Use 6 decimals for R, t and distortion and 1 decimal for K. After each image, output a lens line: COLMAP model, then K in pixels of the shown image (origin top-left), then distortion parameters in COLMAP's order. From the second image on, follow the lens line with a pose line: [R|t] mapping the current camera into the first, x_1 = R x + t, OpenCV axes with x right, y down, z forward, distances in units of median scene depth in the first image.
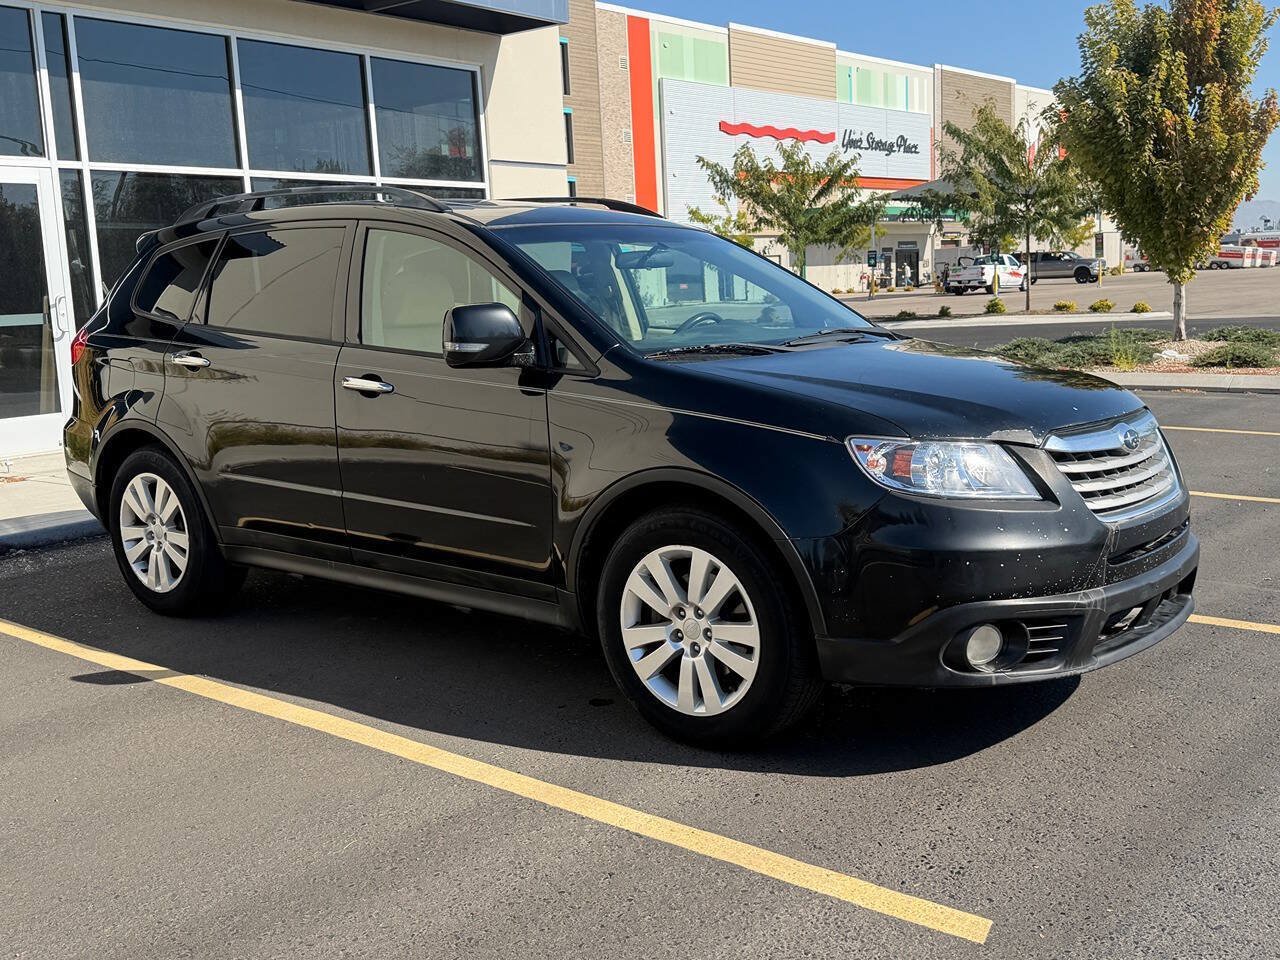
lens RADIAL K [[1337.6, 0, 642.4], [0, 1337.6, 478.8], [0, 0, 1]] dist [0.062912, 0.000000]
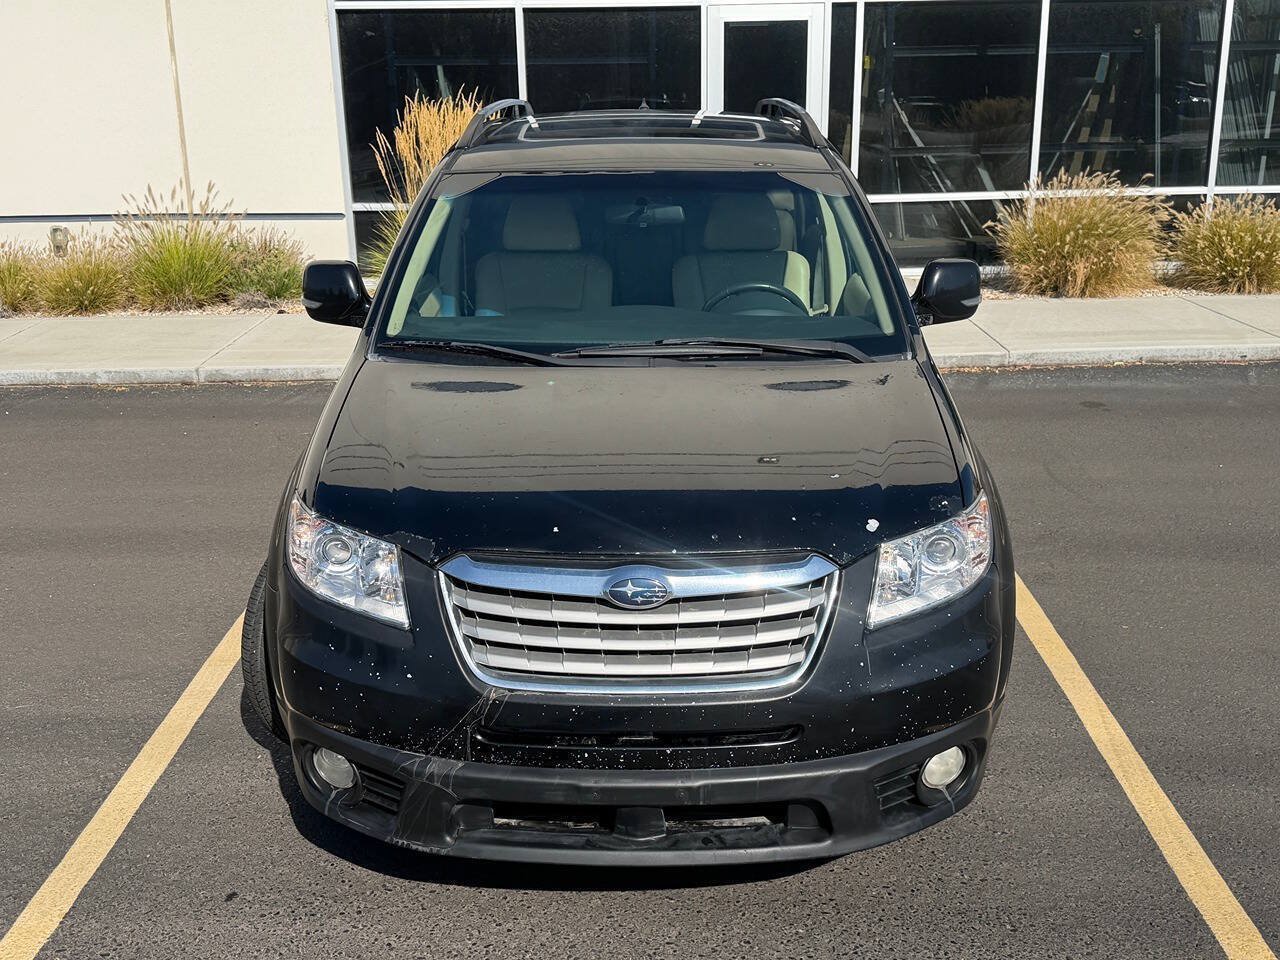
lens RADIAL K [[1337.6, 0, 640.2], [0, 1337.6, 475.3], [0, 0, 1]] dist [0.062912, 0.000000]
pose [[0.622310, 0.253687, -0.740522, 0.338512], [-0.127688, 0.966255, 0.223714, -0.096285], [0.772286, -0.044664, 0.633703, 0.216009]]
